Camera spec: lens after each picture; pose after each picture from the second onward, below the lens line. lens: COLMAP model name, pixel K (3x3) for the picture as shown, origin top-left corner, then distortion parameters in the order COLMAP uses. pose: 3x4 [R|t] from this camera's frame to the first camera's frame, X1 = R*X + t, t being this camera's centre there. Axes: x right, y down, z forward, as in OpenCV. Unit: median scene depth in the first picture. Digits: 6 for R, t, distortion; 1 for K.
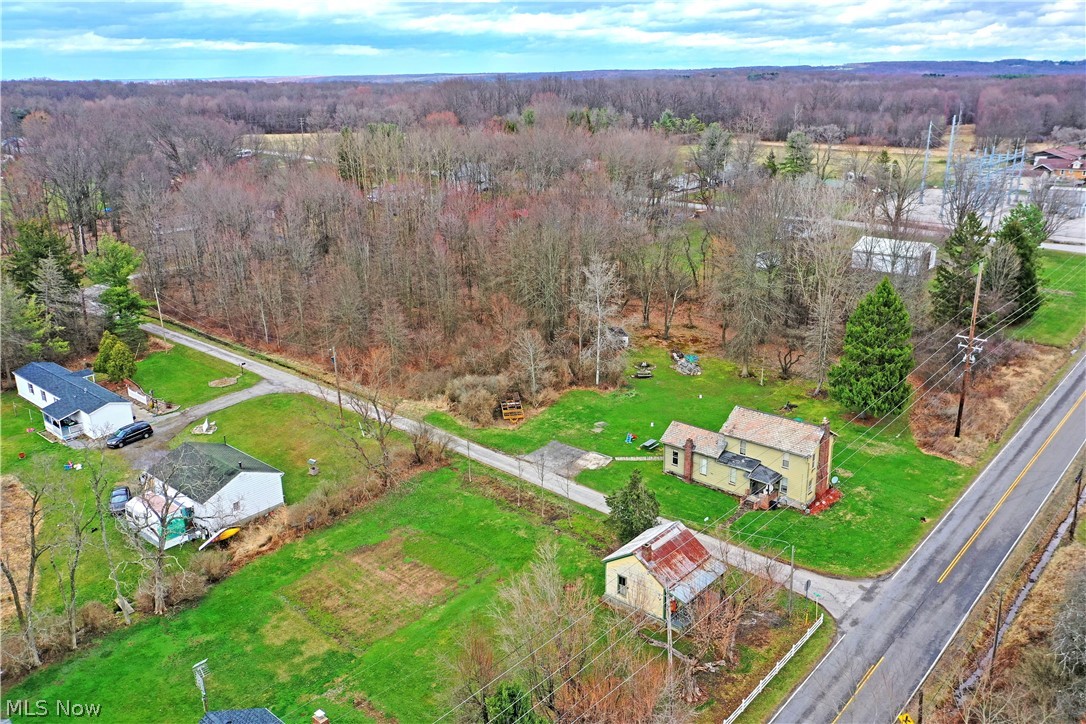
lens RADIAL K [[863.1, 0, 539.5], [0, 863.1, 360.9], [0, 0, 1]] dist [0.017883, 0.004561]
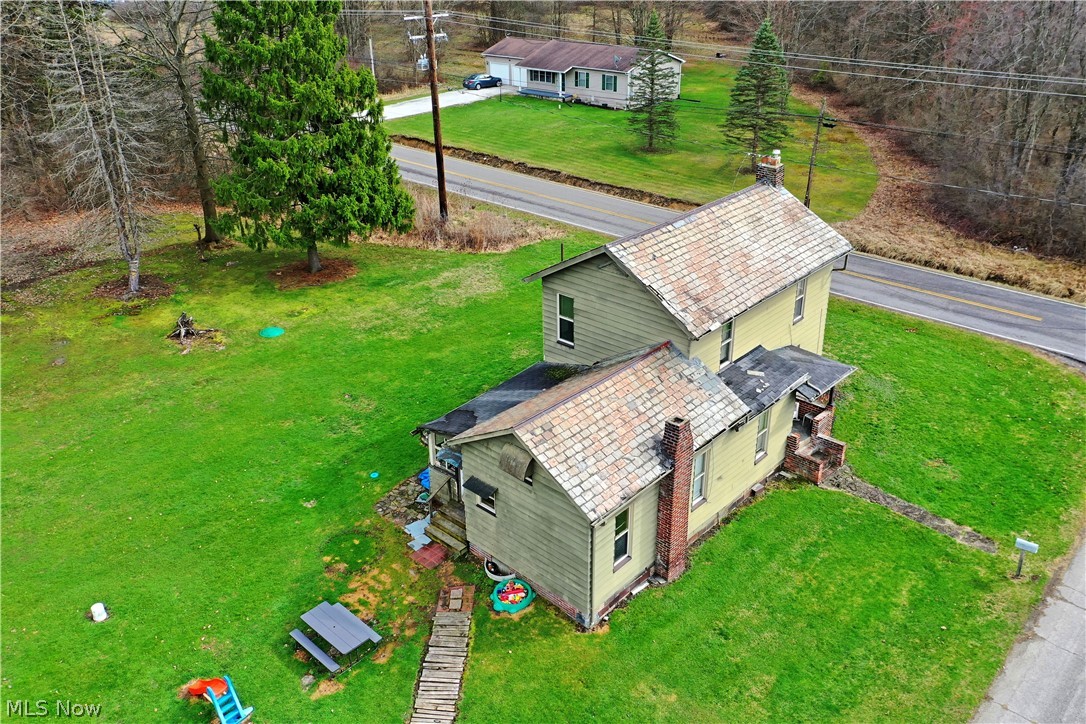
lens RADIAL K [[863.1, 0, 539.5], [0, 863.1, 360.9], [0, 0, 1]] dist [0.017883, 0.004561]
pose [[0.029180, -0.430469, 0.902134, -0.033857], [0.331588, 0.855581, 0.397530, -0.028323], [-0.942973, 0.287537, 0.167704, 0.793669]]
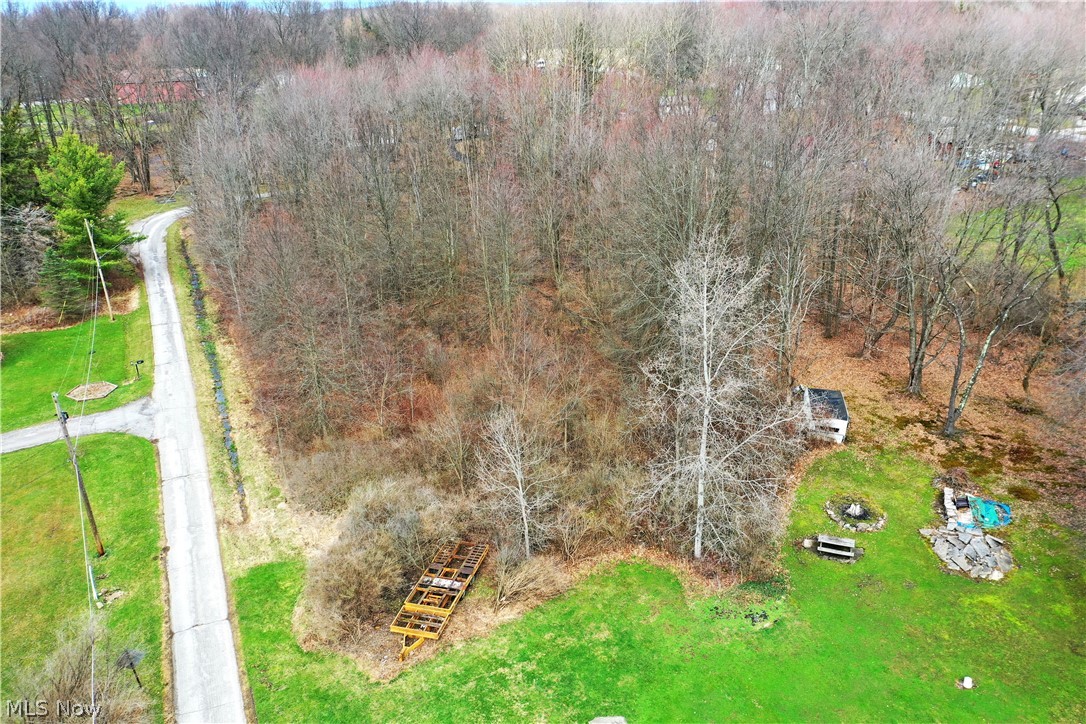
lens RADIAL K [[863.1, 0, 539.5], [0, 863.1, 360.9], [0, 0, 1]] dist [0.017883, 0.004561]
pose [[0.909583, 0.147896, -0.388310, 0.150145], [-0.117889, 0.987965, 0.100141, -0.098950], [0.398447, -0.045309, 0.916071, 0.638254]]
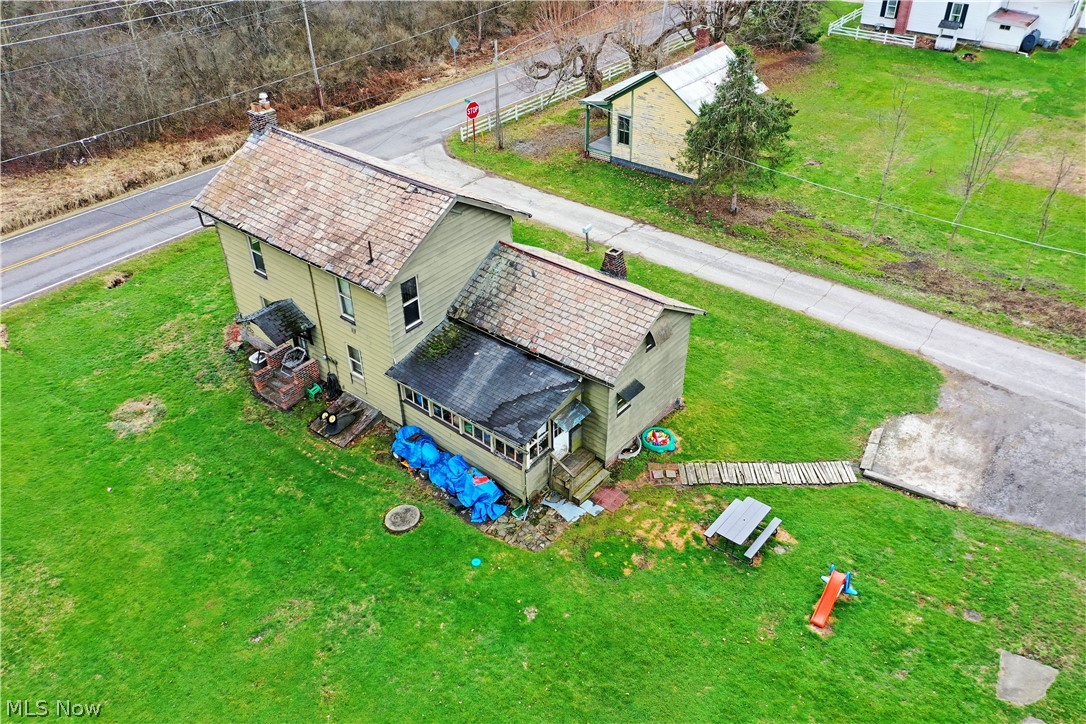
lens RADIAL K [[863.1, 0, 539.5], [0, 863.1, 360.9], [0, 0, 1]] dist [0.017883, 0.004561]
pose [[-0.999093, 0.042369, -0.004201, 0.164605], [0.021586, 0.589112, 0.807763, -0.120264], [0.036699, 0.806940, -0.589492, 0.981624]]
